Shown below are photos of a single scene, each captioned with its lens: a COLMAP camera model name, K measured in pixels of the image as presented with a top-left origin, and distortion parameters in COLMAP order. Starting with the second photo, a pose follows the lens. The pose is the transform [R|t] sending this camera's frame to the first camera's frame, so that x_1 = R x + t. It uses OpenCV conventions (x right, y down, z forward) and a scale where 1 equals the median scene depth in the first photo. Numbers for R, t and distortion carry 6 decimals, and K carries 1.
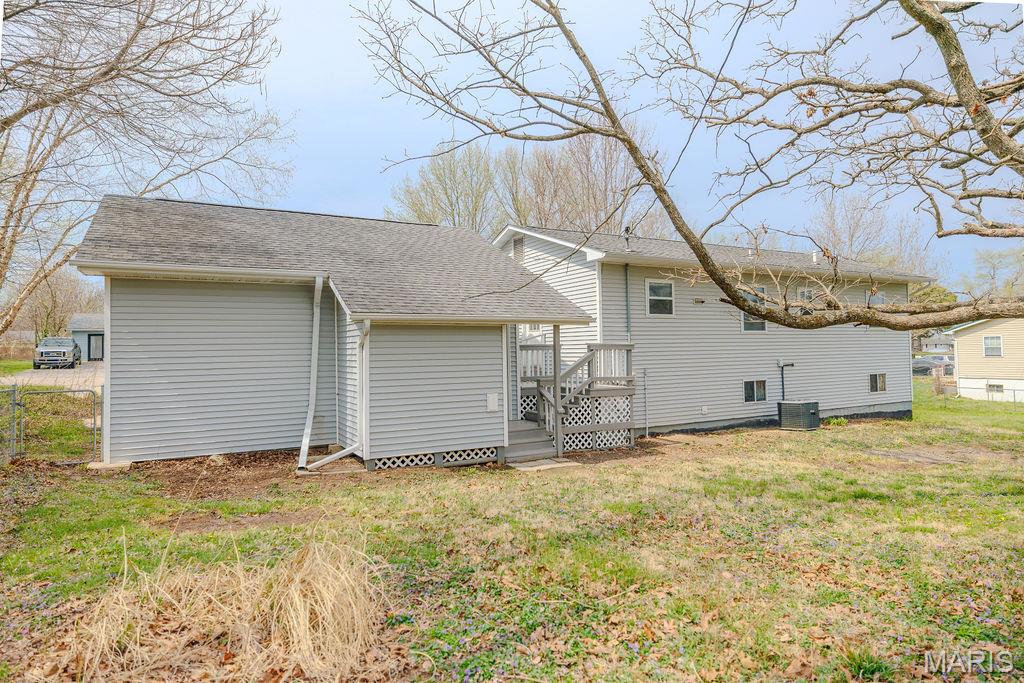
lens RADIAL K [[623.5, 0, 512.0], [0, 623.5, 341.5], [0, 0, 1]] dist [-0.000454, -0.000035]
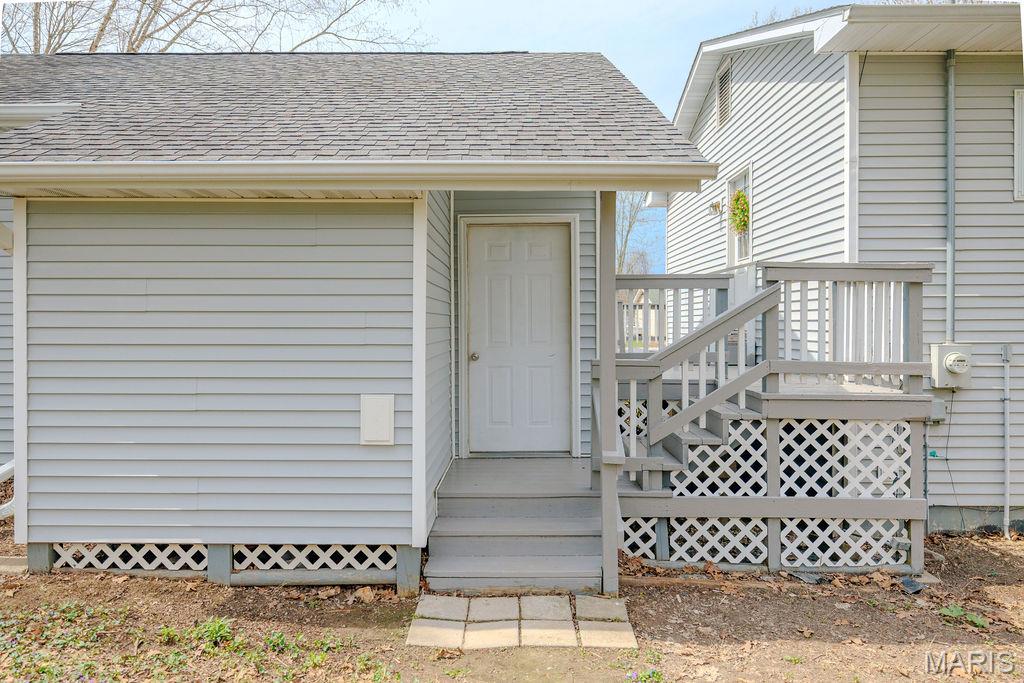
lens RADIAL K [[689.5, 0, 512.0], [0, 689.5, 341.5], [0, 0, 1]] dist [-0.000348, 0.000805]
pose [[0.863818, 0.023790, -0.503242, 0.197066], [-0.004471, 0.999207, 0.039560, 0.032842], [0.503785, -0.031923, 0.863239, 0.606016]]
